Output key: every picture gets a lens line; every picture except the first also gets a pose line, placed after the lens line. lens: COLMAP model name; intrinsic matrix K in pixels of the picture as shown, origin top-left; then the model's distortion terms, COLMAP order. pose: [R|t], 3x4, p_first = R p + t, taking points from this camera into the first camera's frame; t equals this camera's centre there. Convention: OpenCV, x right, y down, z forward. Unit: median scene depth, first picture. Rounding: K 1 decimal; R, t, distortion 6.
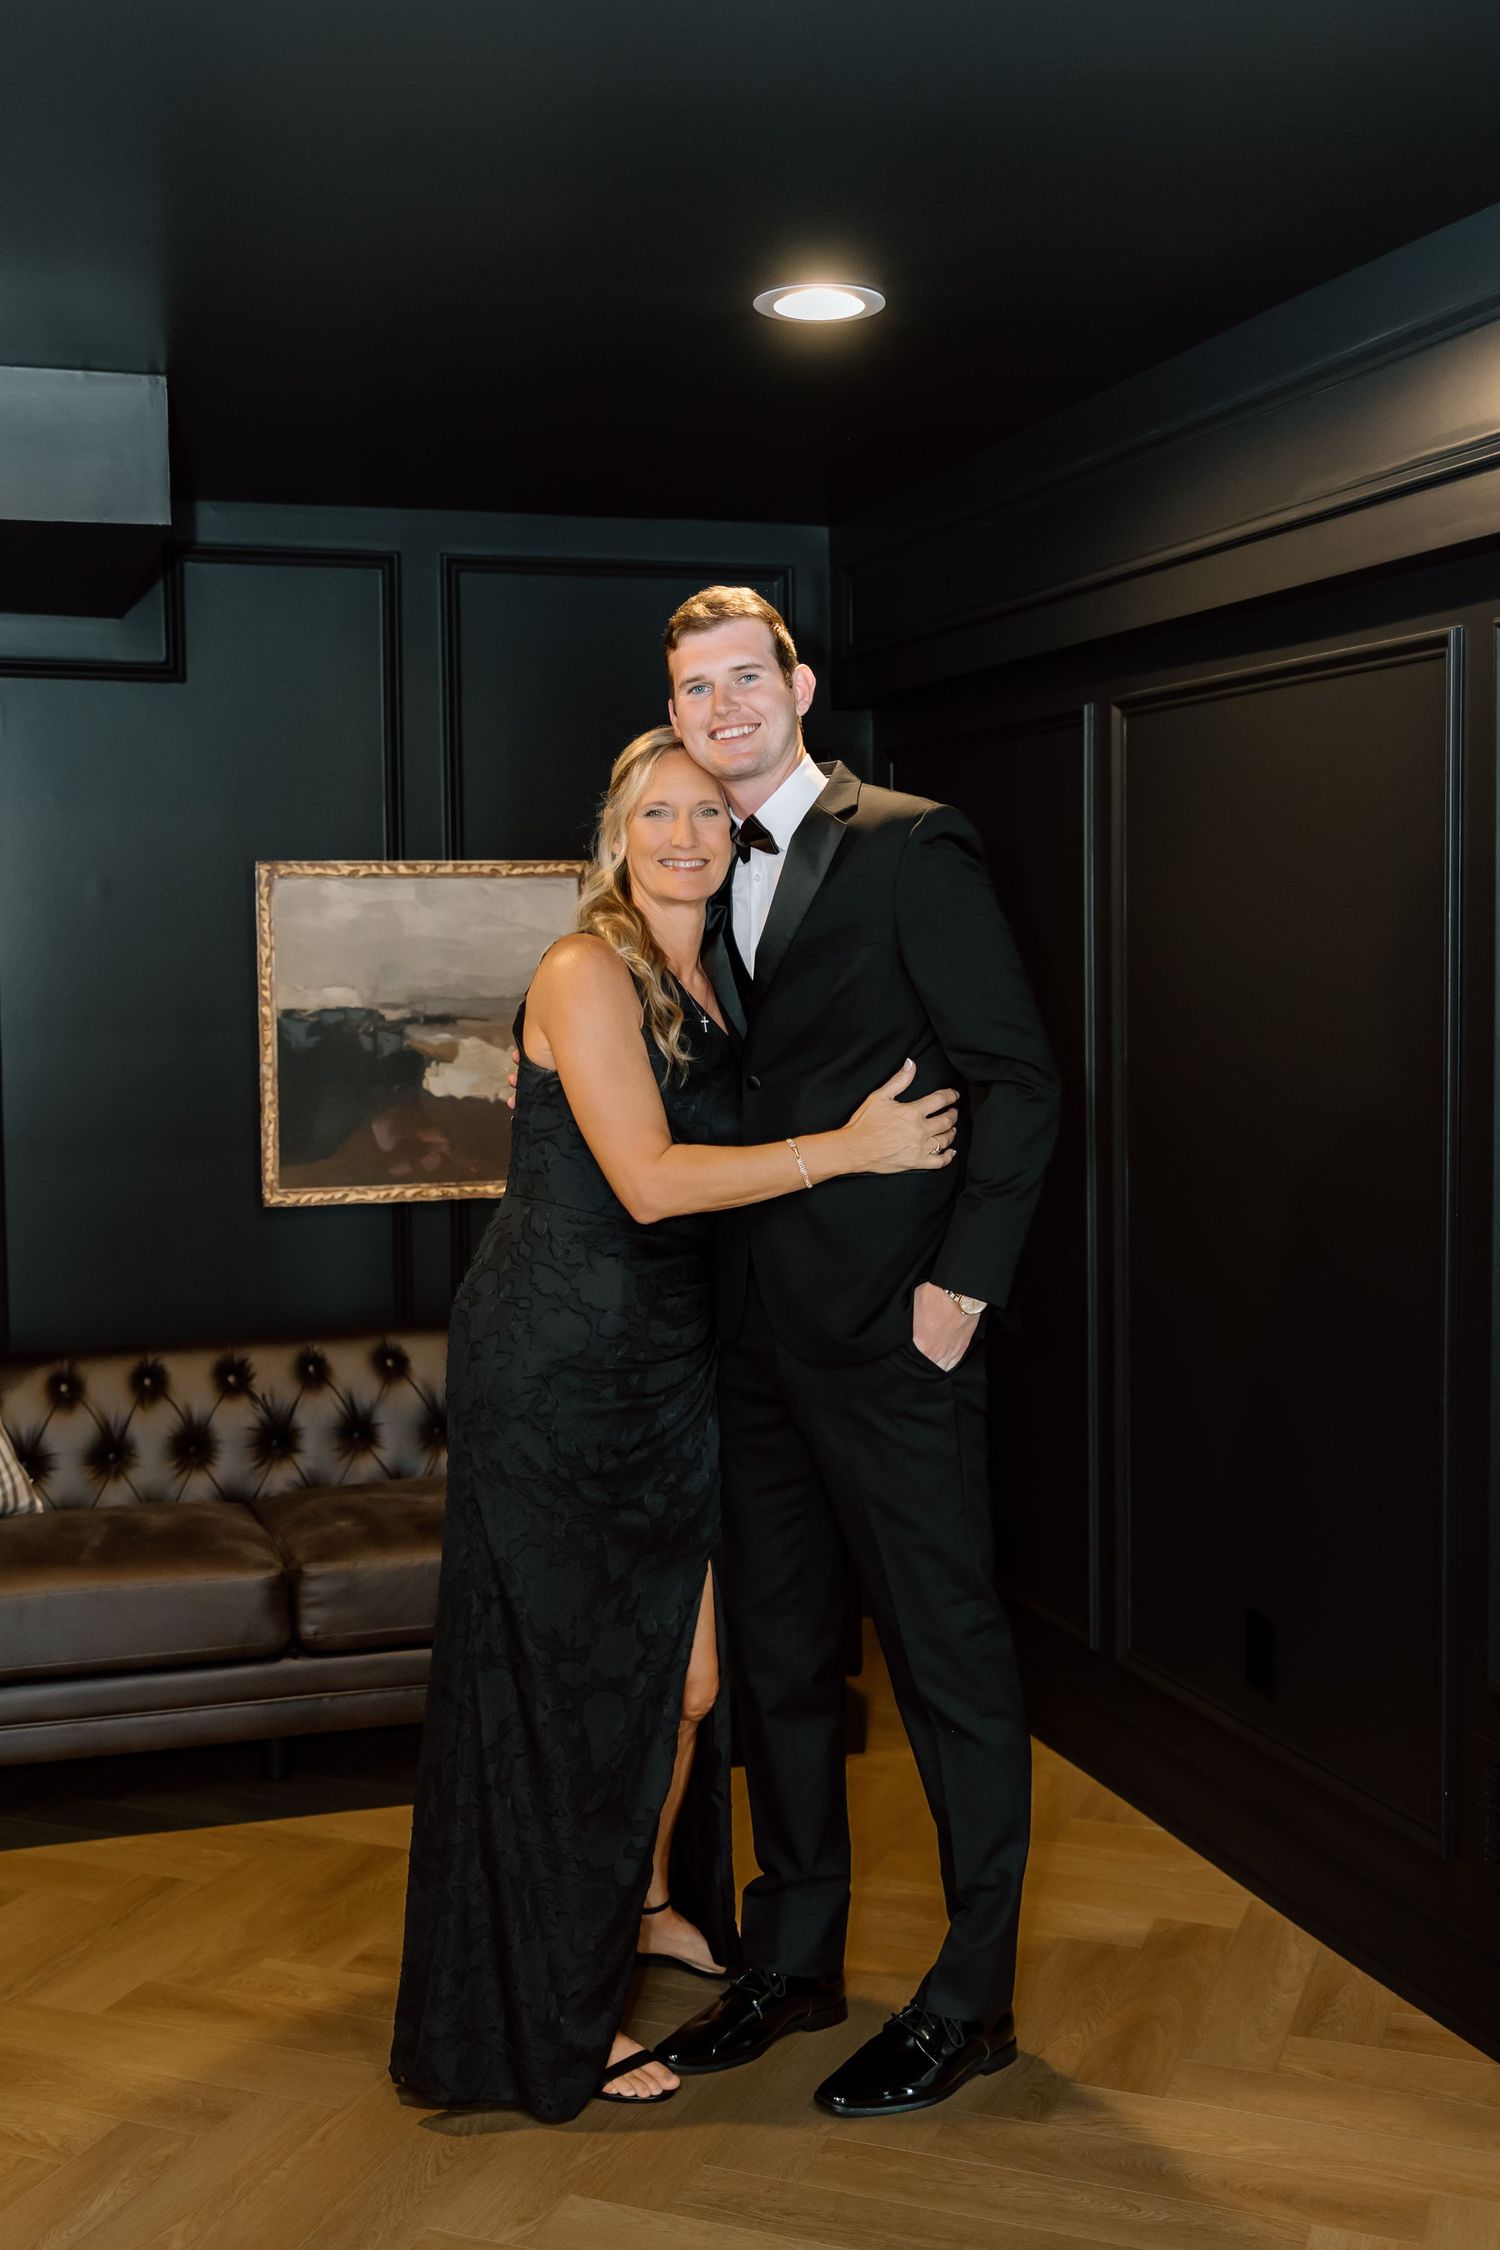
lens RADIAL K [[2479.3, 0, 741.1], [0, 2479.3, 1076.8], [0, 0, 1]] dist [-0.019133, 0.043081]
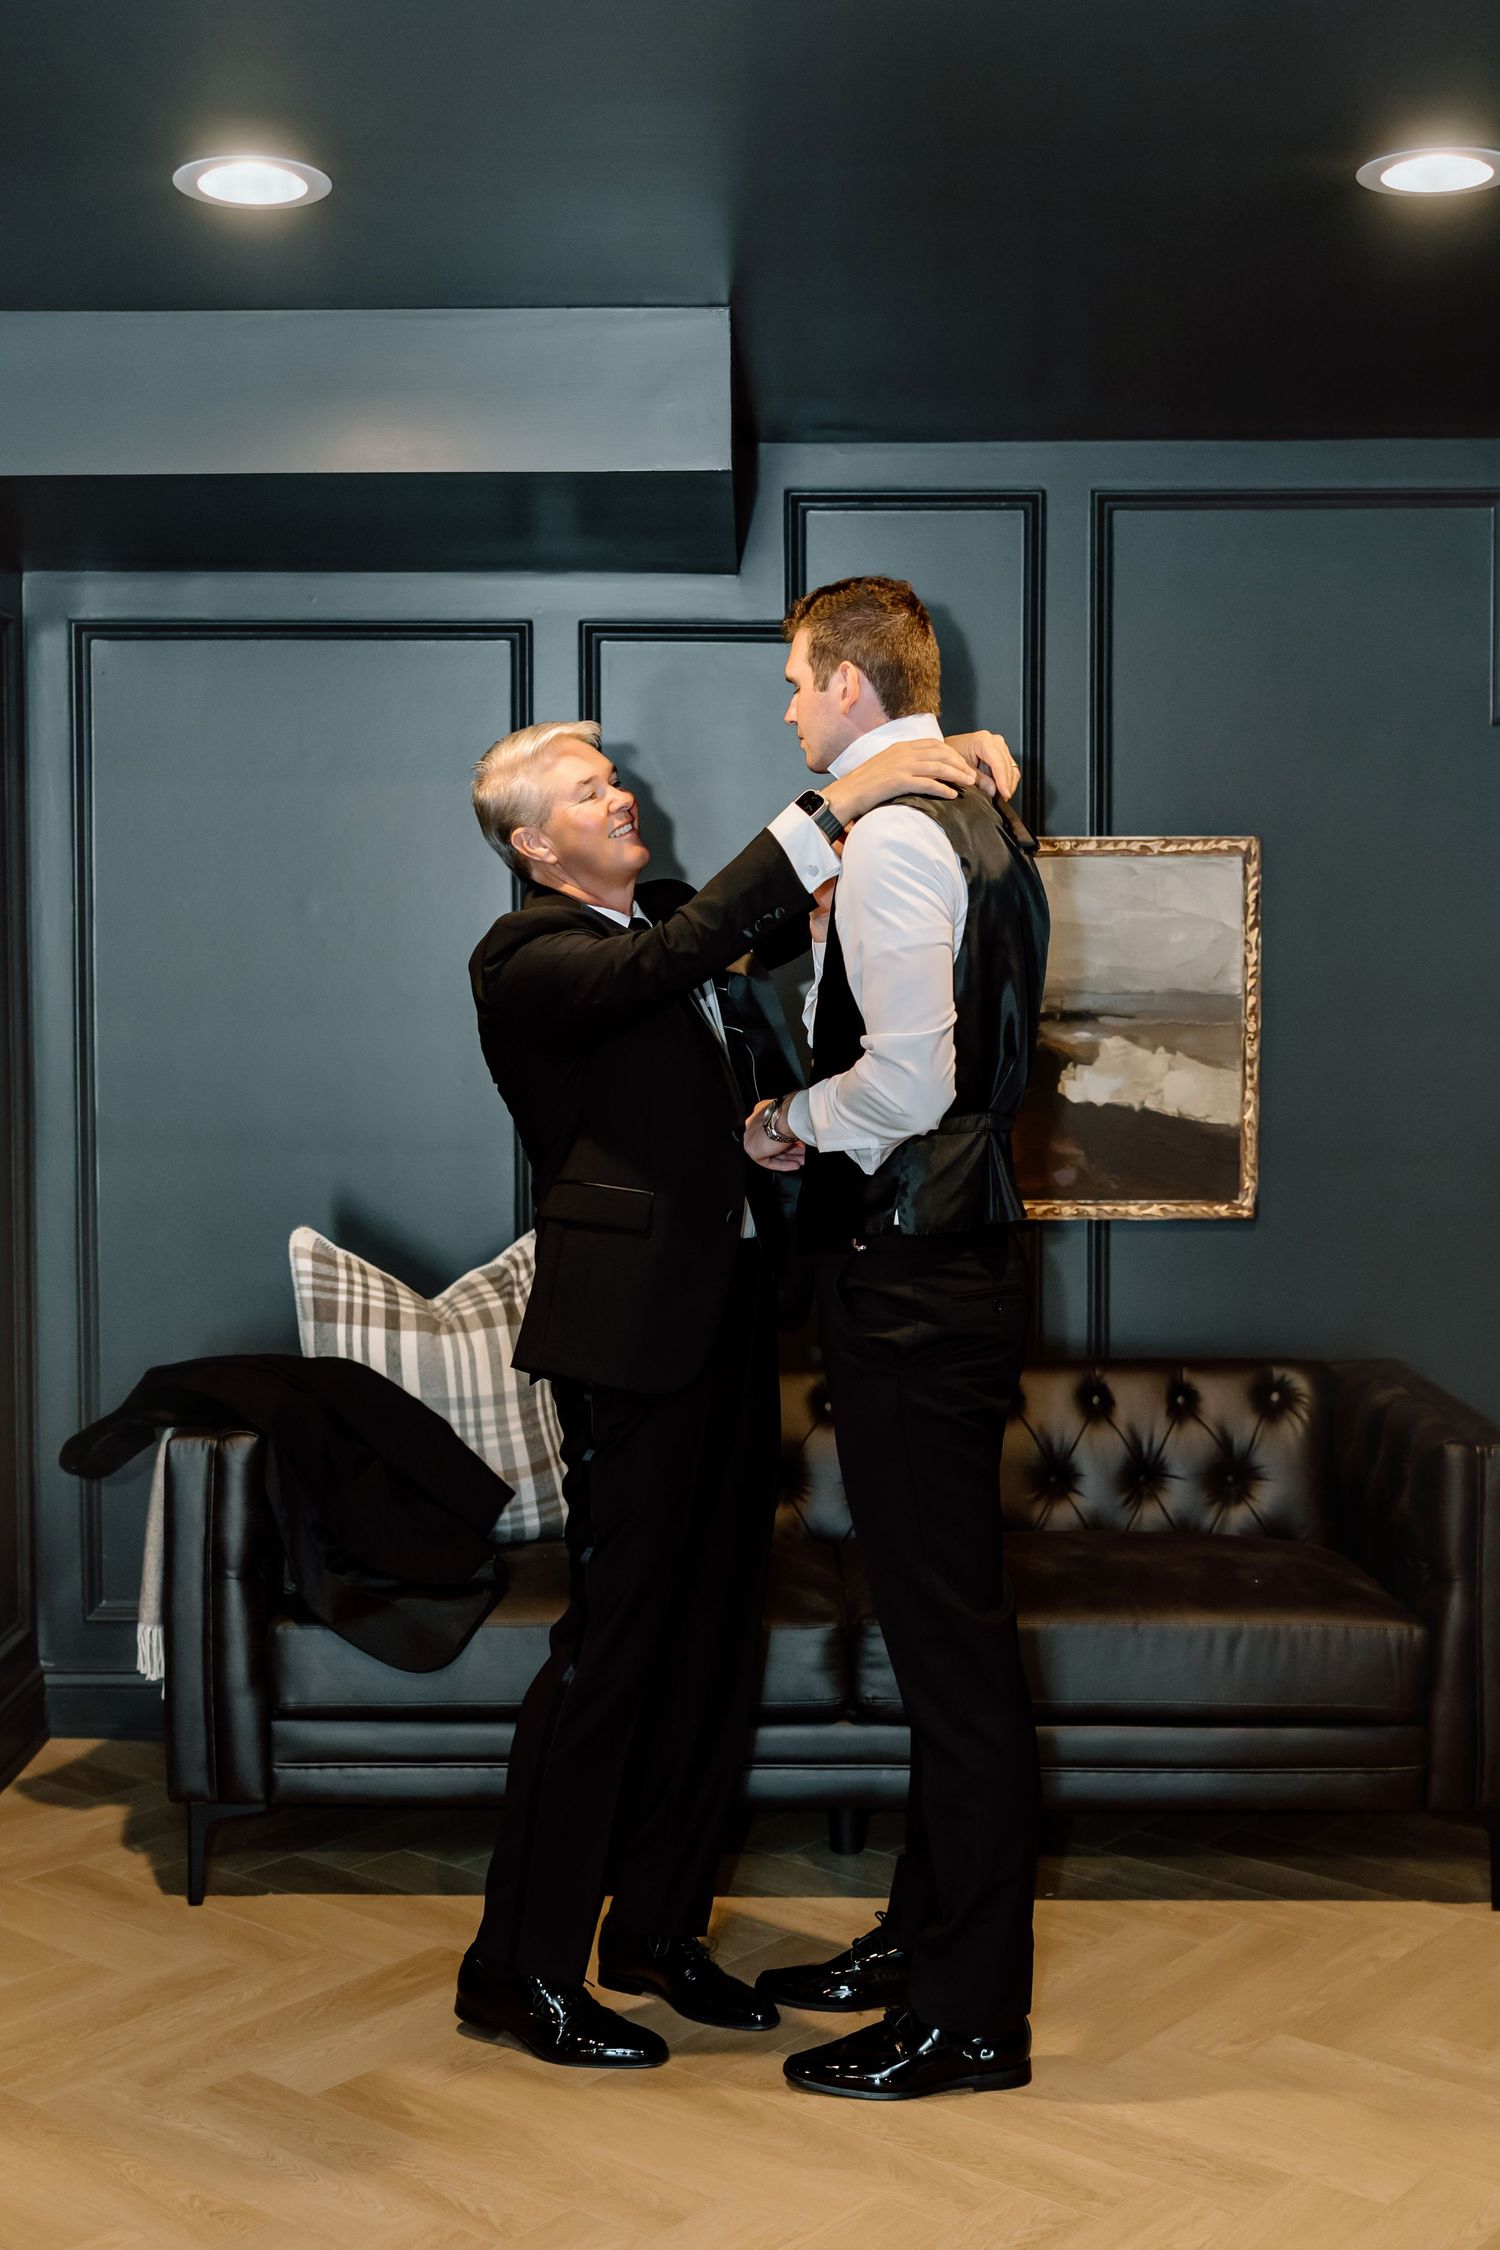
lens RADIAL K [[2761.2, 0, 742.0], [0, 2761.2, 1060.9], [0, 0, 1]] dist [0.001958, -0.010474]
pose [[0.949317, 0.023210, -0.313463, 0.074196], [-0.025035, 0.999685, -0.001796, -0.002221], [0.313323, 0.009552, 0.949599, 0.025638]]
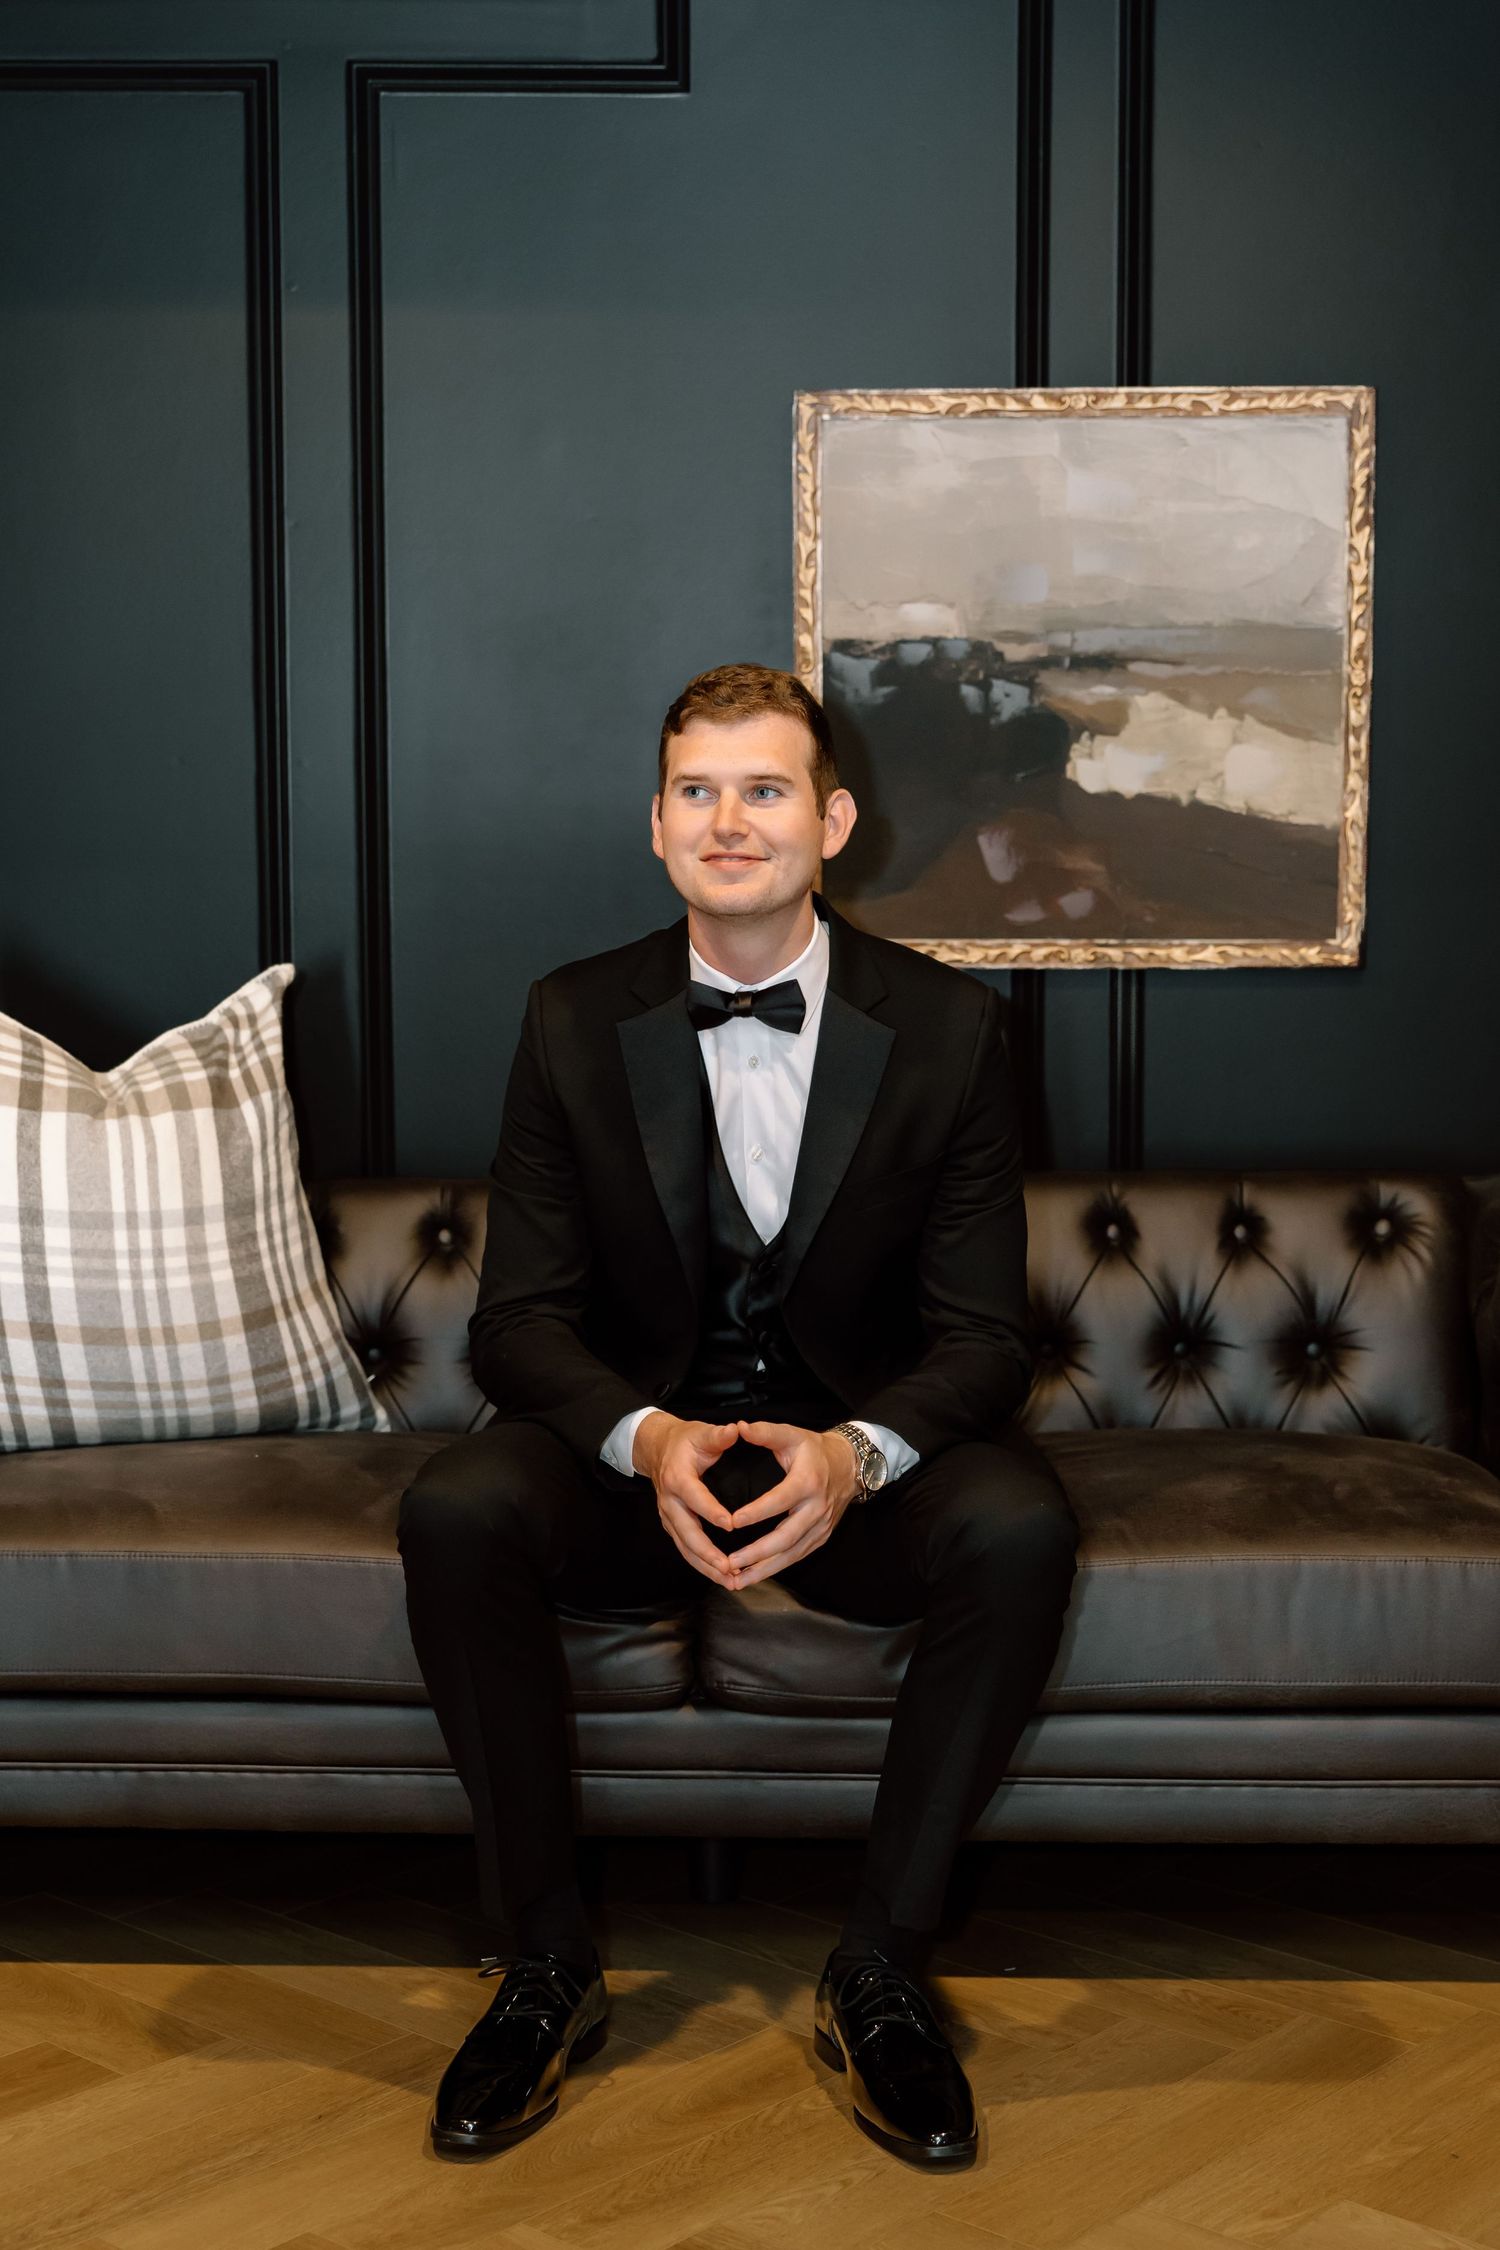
lens RADIAL K [[3265.3, 0, 750.0], [0, 3265.3, 1125.0], [0, 0, 1]] dist [-0.020105, 0.028231]
pose [[0.940118, 0.043148, -0.338106, 0.068127], [-0.027099, 0.998277, 0.052048, 0.049080], [0.339769, -0.039769, 0.939668, 0.239451]]
